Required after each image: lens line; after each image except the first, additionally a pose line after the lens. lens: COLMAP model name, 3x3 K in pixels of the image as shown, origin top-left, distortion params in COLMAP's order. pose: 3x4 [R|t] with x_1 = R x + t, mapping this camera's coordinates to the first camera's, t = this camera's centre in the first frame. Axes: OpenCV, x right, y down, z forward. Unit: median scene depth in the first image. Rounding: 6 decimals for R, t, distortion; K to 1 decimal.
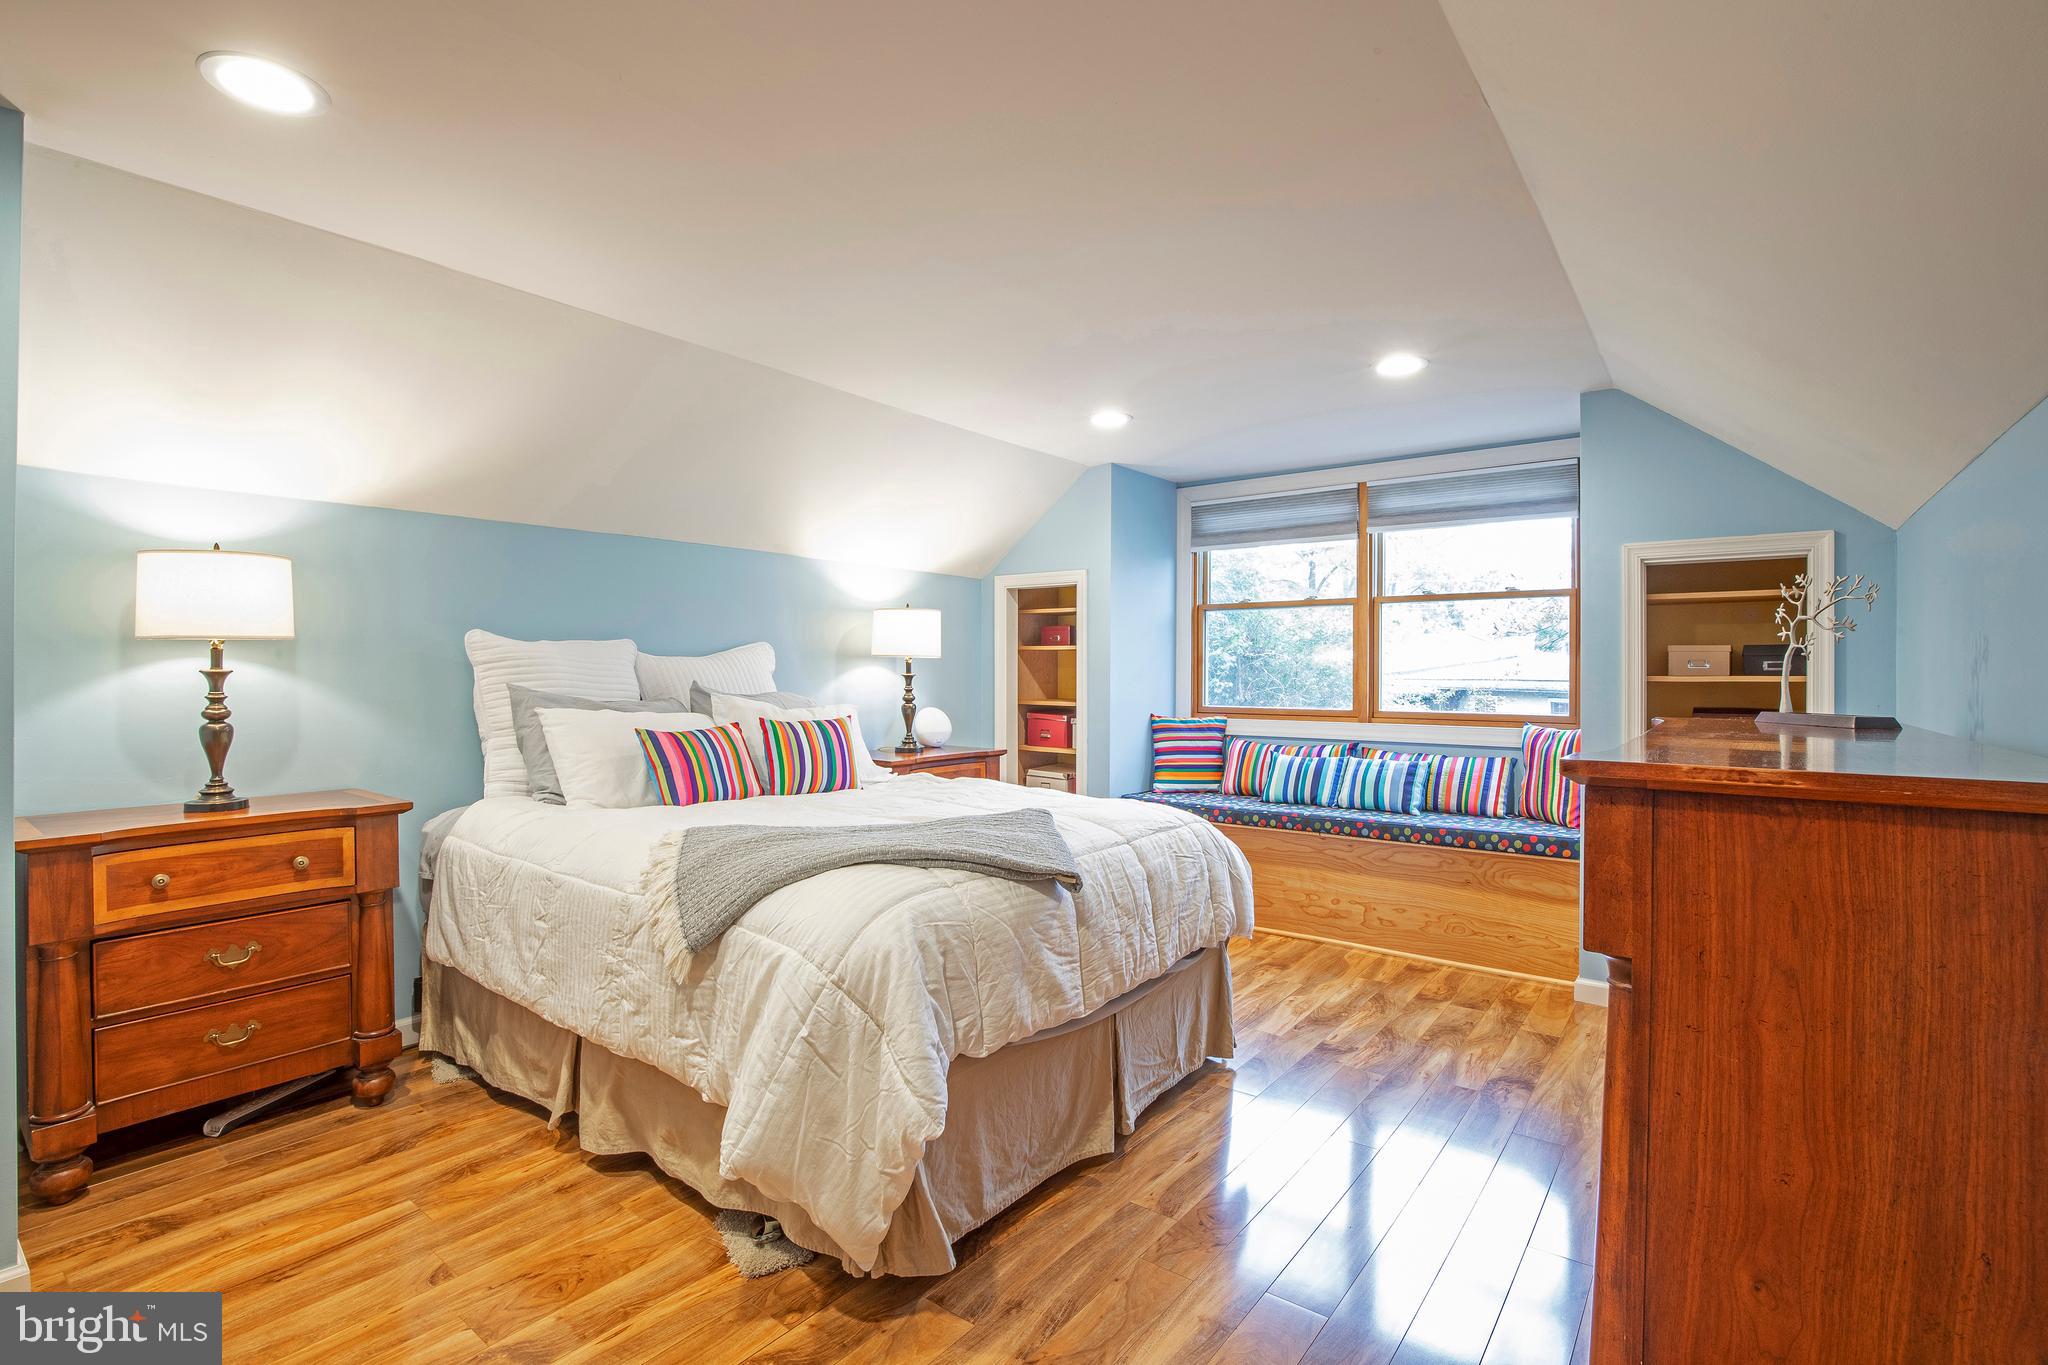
lens RADIAL K [[964.7, 0, 1048.4], [0, 964.7, 681.0], [0, 0, 1]] dist [-0.030135, 0.000515]
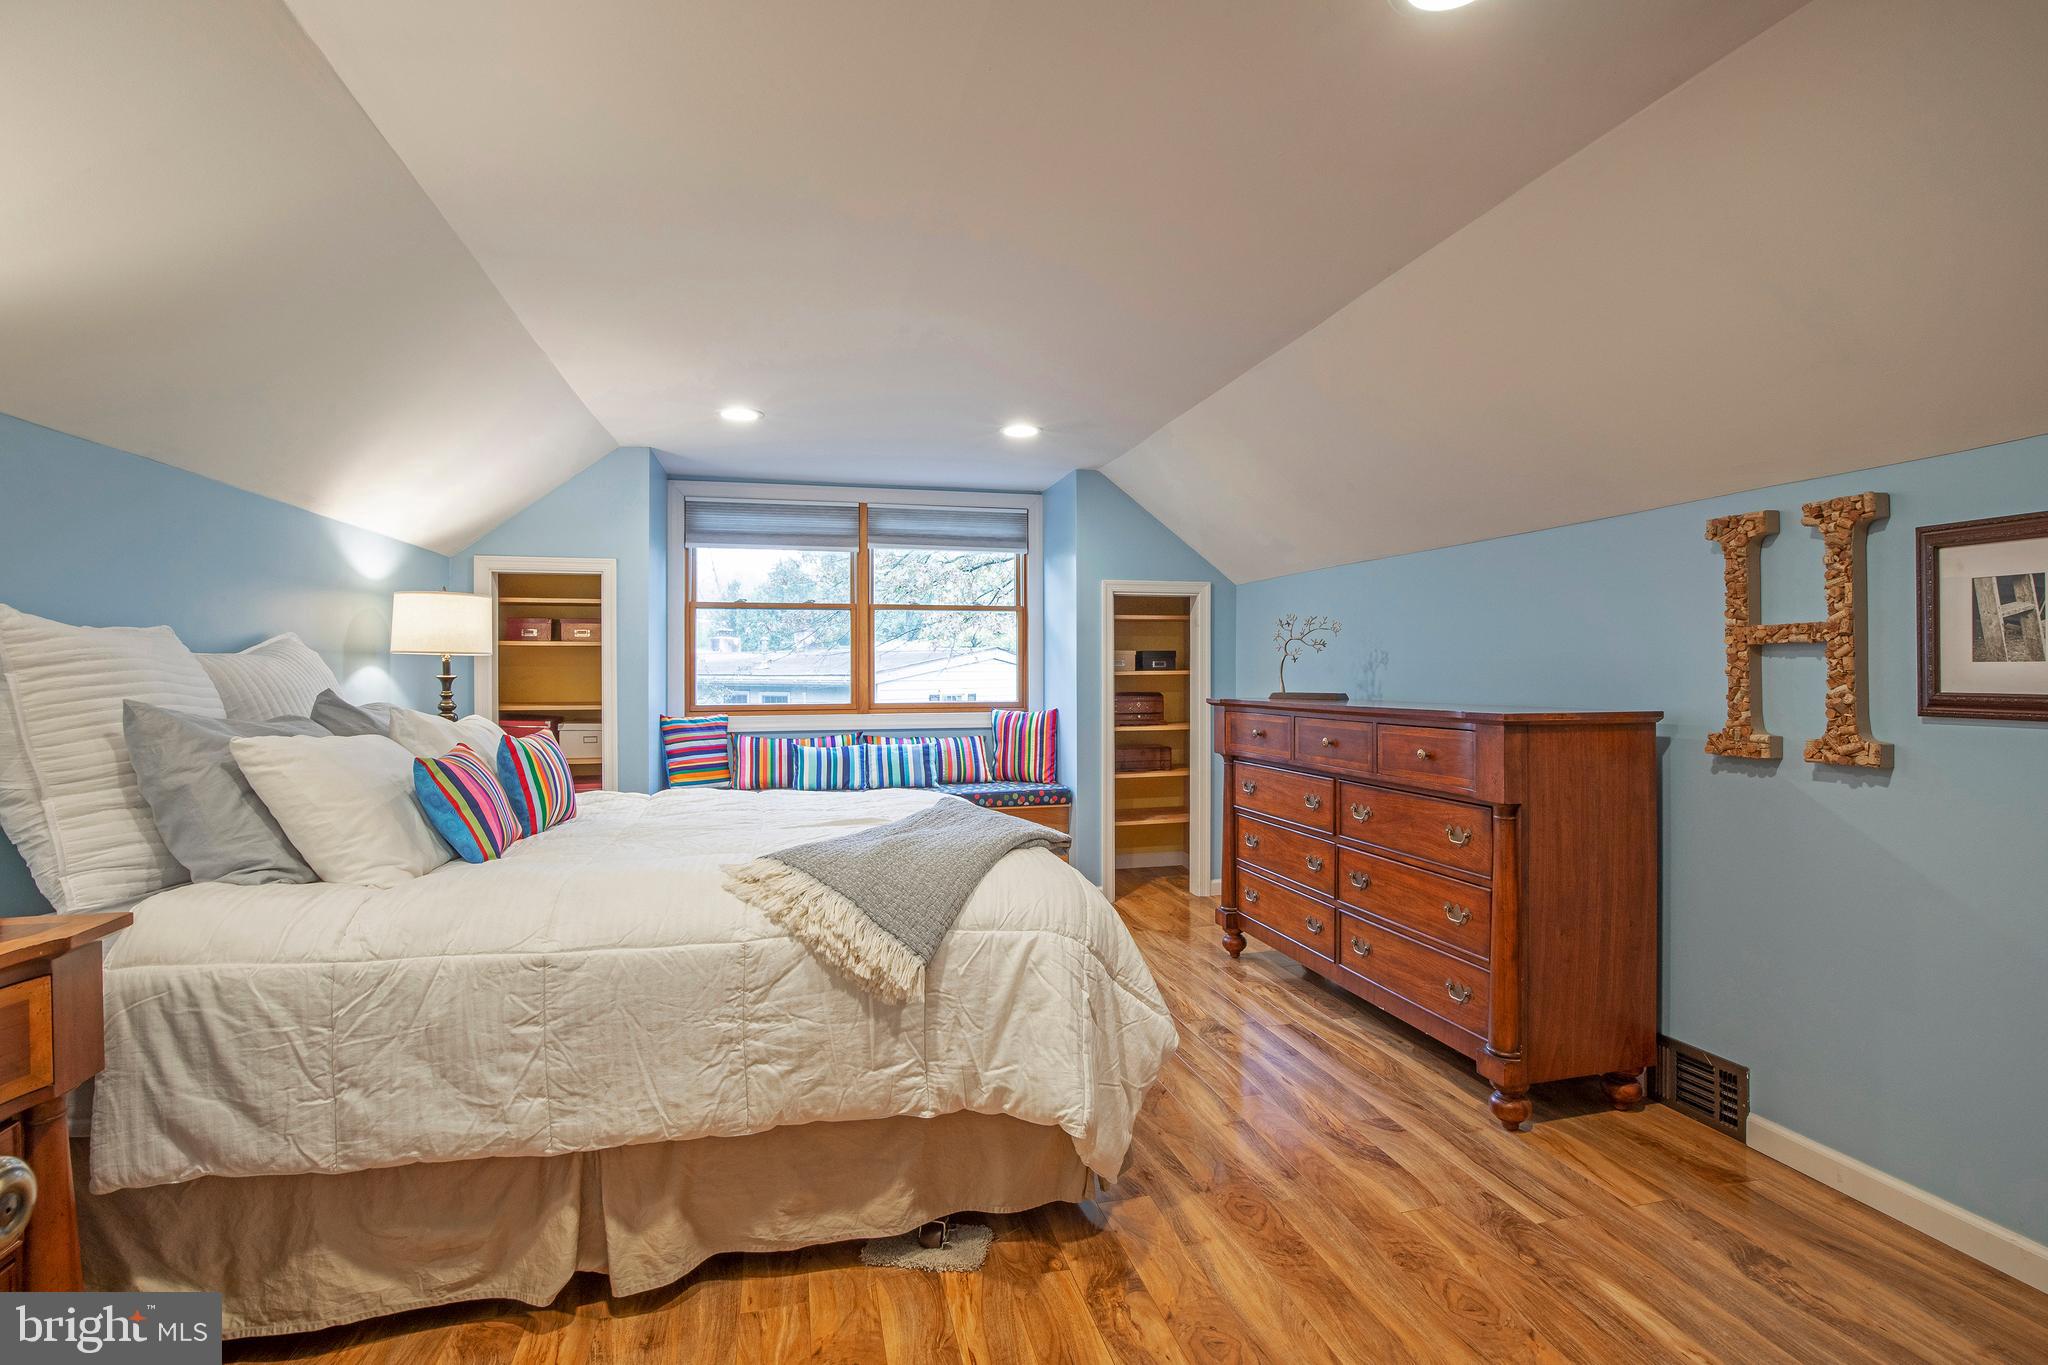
lens RADIAL K [[964.7, 0, 1048.4], [0, 964.7, 681.0], [0, 0, 1]] dist [-0.030135, 0.000515]
pose [[0.611022, -0.015862, 0.791455, -0.485963], [0.010818, 0.999873, 0.011687, -0.007413], [-0.791540, 0.001421, 0.611116, 0.141033]]
